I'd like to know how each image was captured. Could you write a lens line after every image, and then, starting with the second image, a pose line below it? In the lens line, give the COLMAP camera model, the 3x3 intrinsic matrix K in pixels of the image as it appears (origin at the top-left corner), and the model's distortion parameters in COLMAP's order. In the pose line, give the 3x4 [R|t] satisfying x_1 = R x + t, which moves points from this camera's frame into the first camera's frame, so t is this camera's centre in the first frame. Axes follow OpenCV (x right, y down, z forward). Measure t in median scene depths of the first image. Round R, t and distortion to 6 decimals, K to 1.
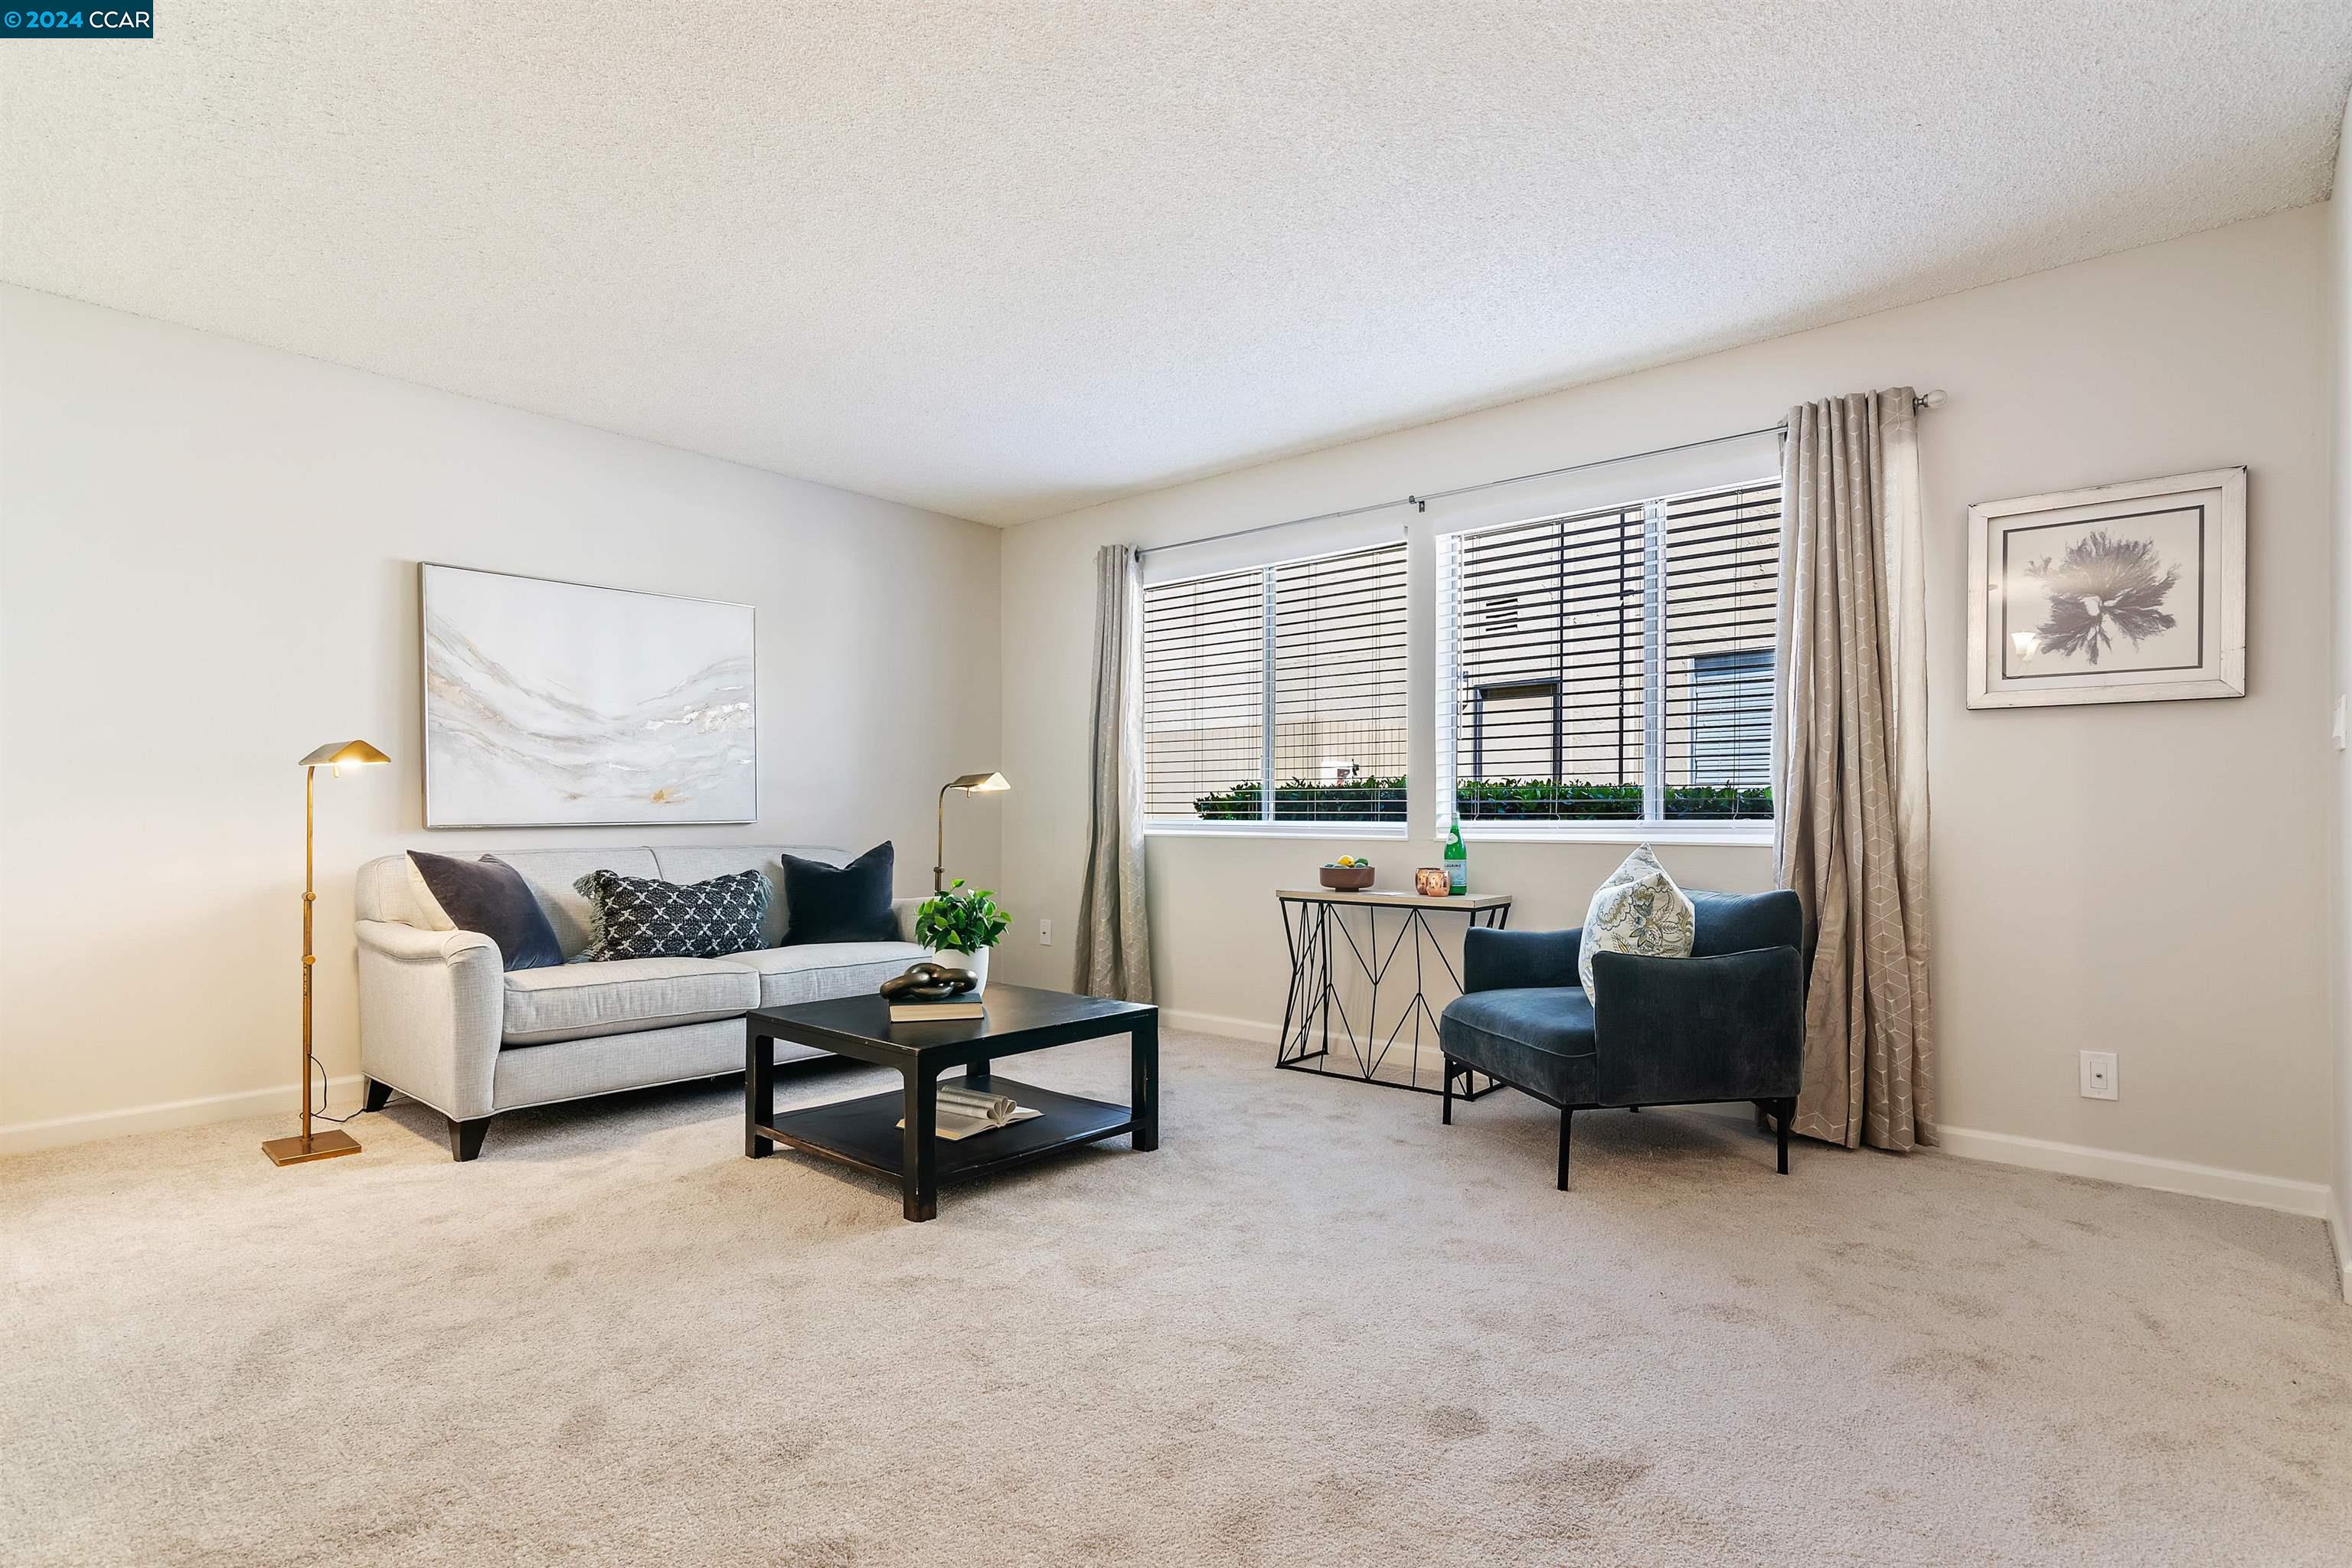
lens RADIAL K [[1149.6, 0, 1179.0], [0, 1149.6, 809.3], [0, 0, 1]] dist [0.001296, -0.000011]
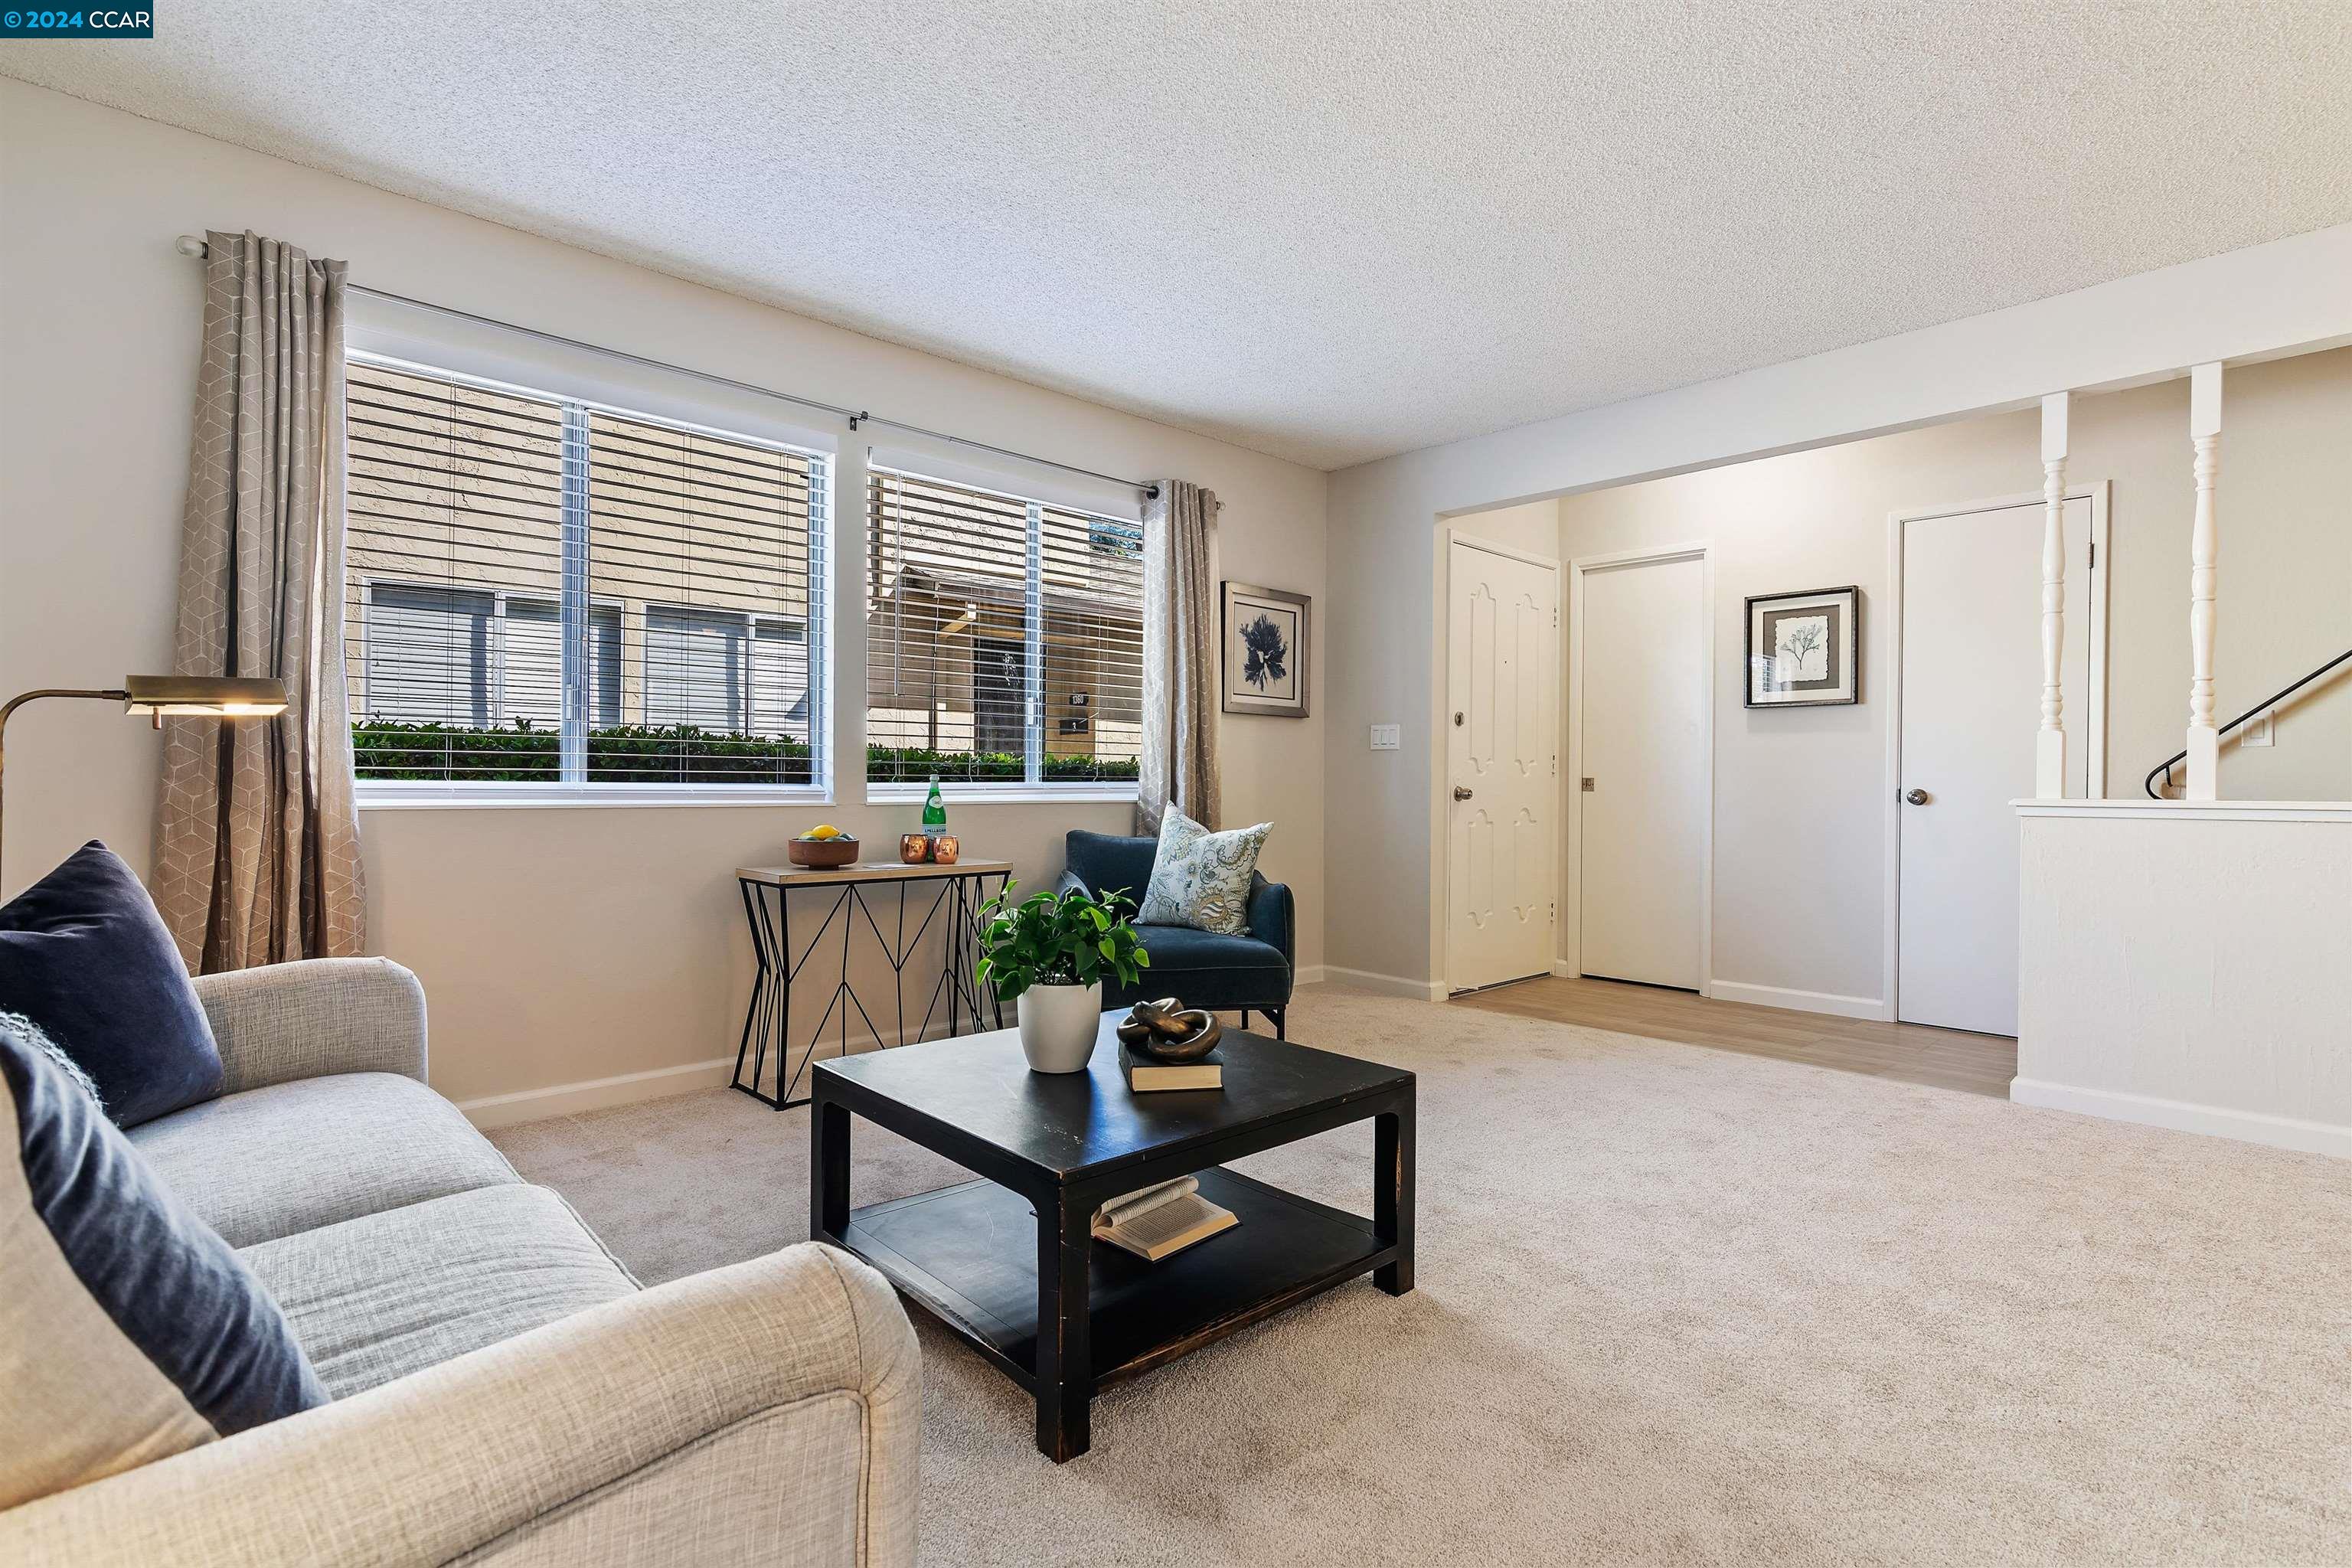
lens RADIAL K [[1138.0, 0, 1190.4], [0, 1138.0, 783.0], [0, 0, 1]] dist [-0.000013, 0.000137]
pose [[0.116066, -0.002534, 0.993238, -0.649307], [-0.016748, 0.999850, 0.004508, 0.001858], [-0.993100, -0.017158, 0.116007, 0.667433]]
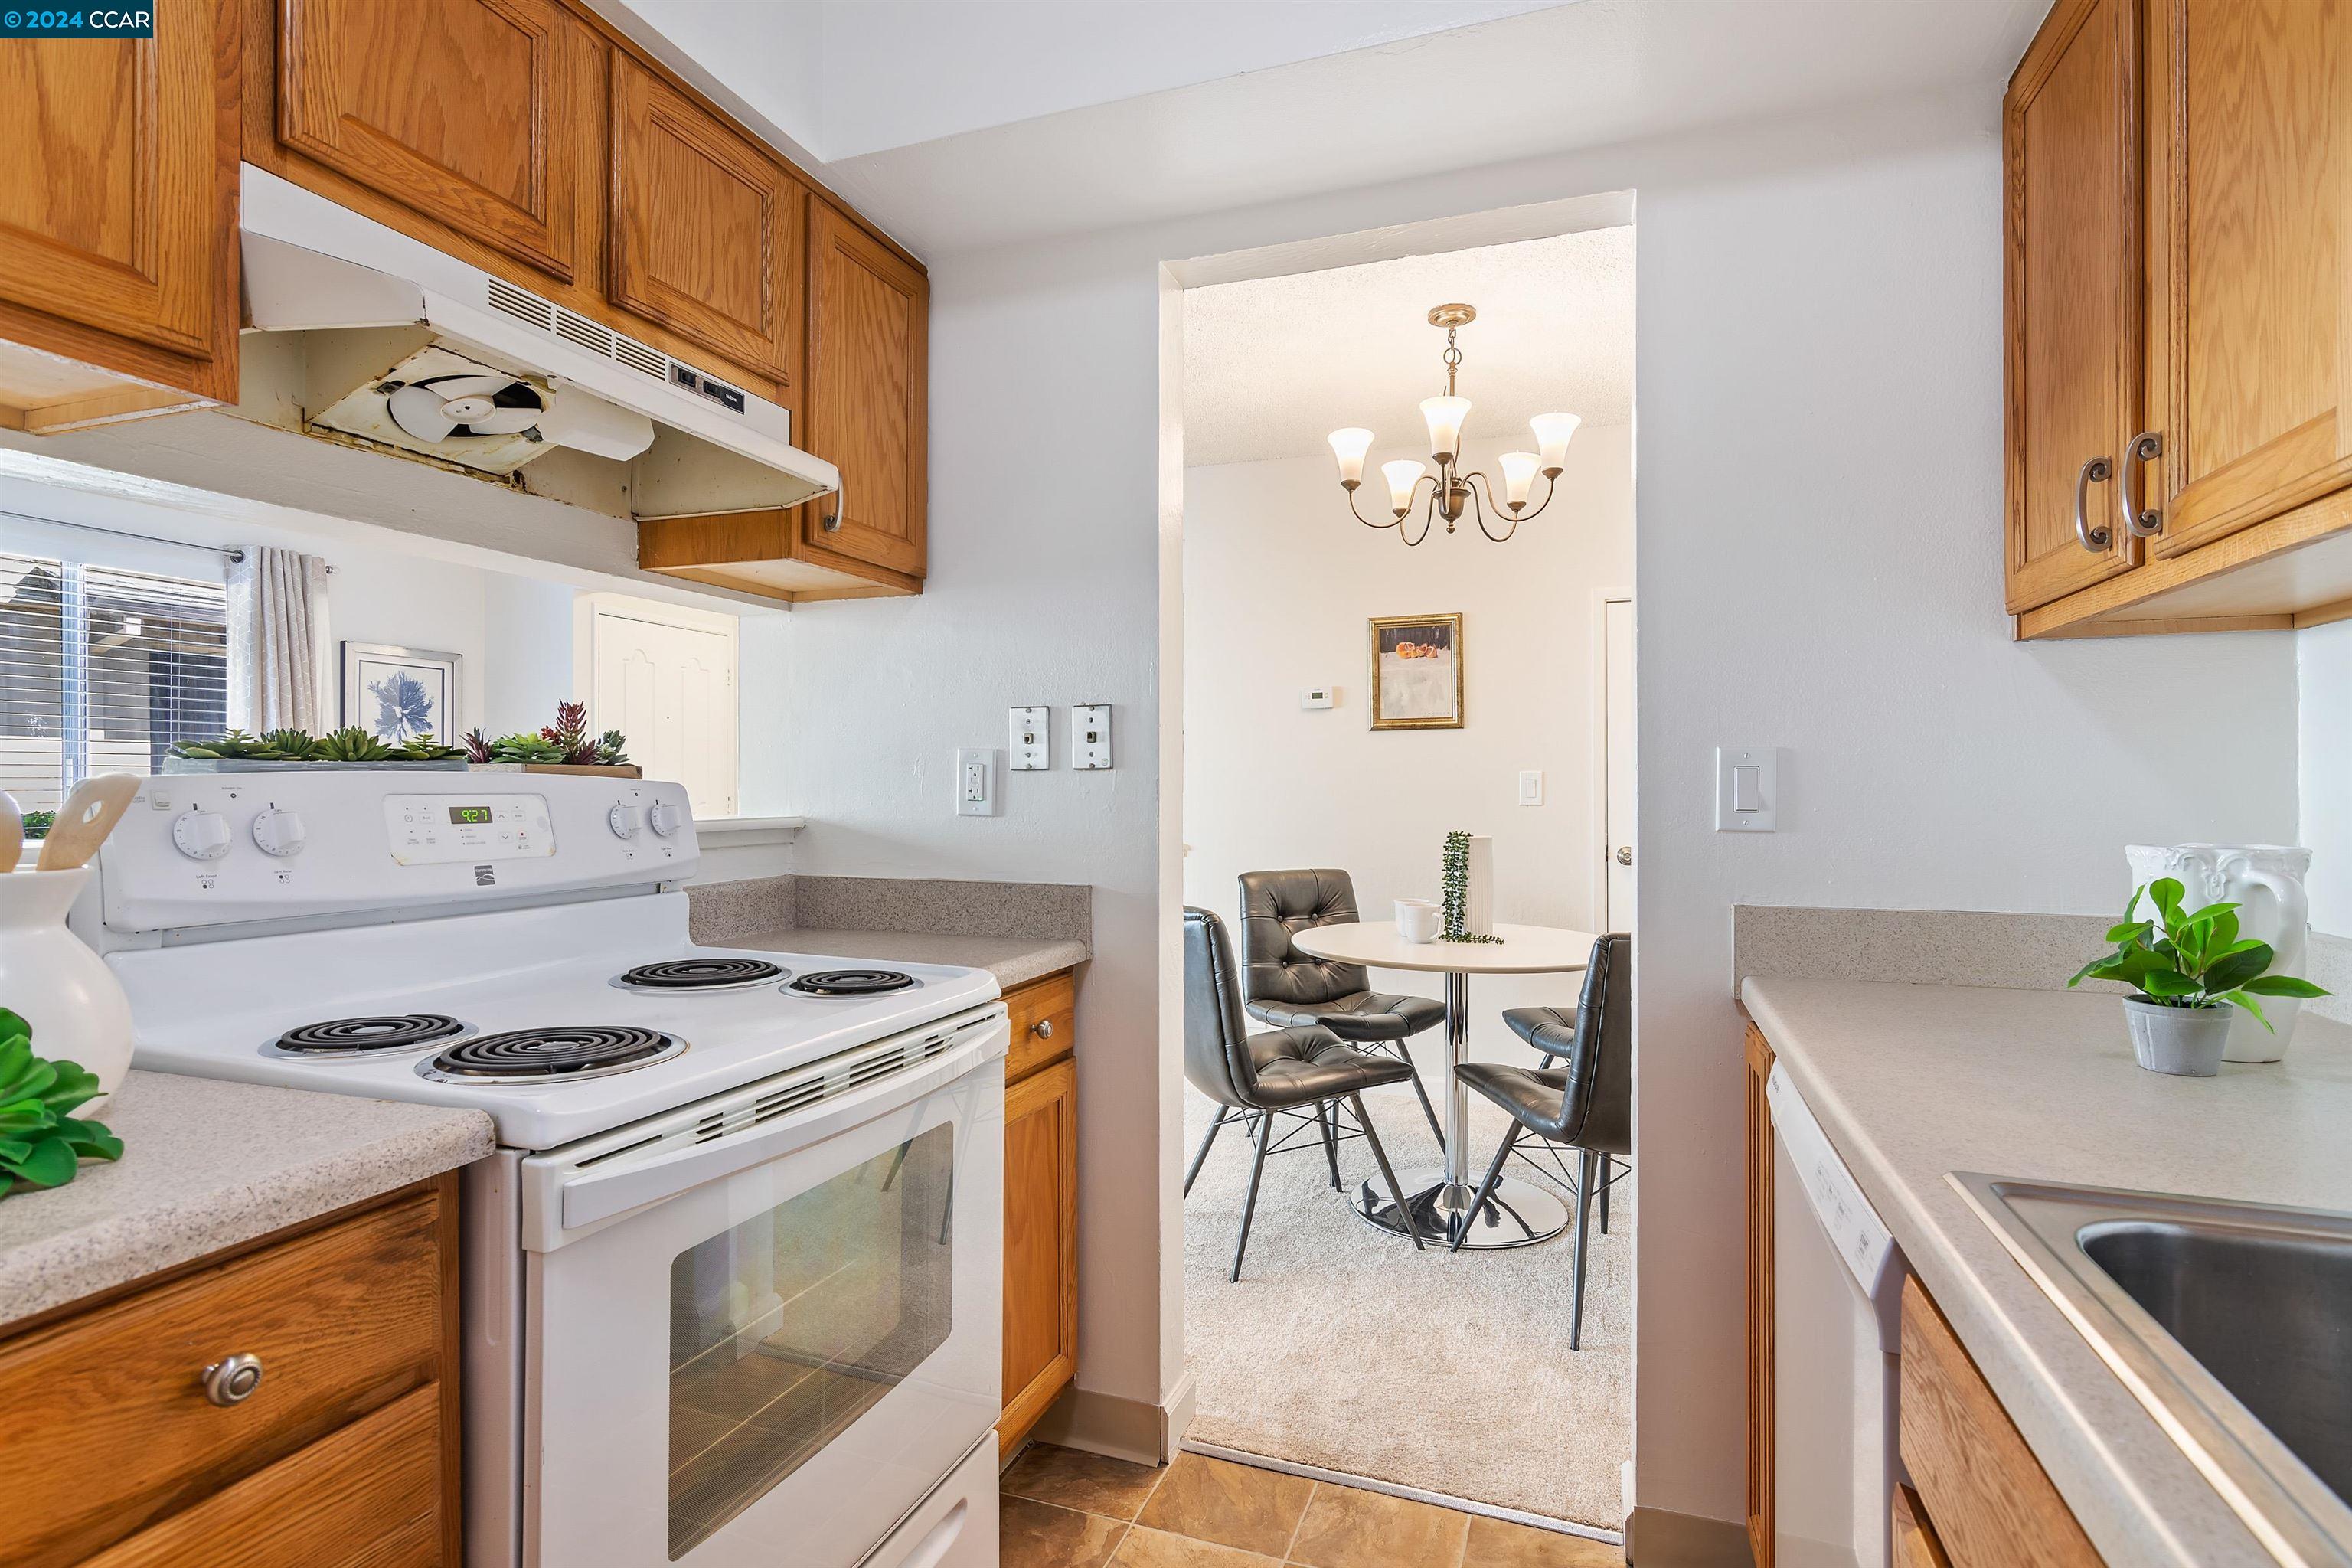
lens RADIAL K [[1138.0, 0, 1190.4], [0, 1138.0, 783.0], [0, 0, 1]] dist [-0.000013, 0.000137]
pose [[-0.349530, 0.002902, 0.936920, -0.955497], [-0.012683, 0.999889, -0.007829, -0.049959], [-0.936839, -0.014619, -0.349455, 0.340684]]
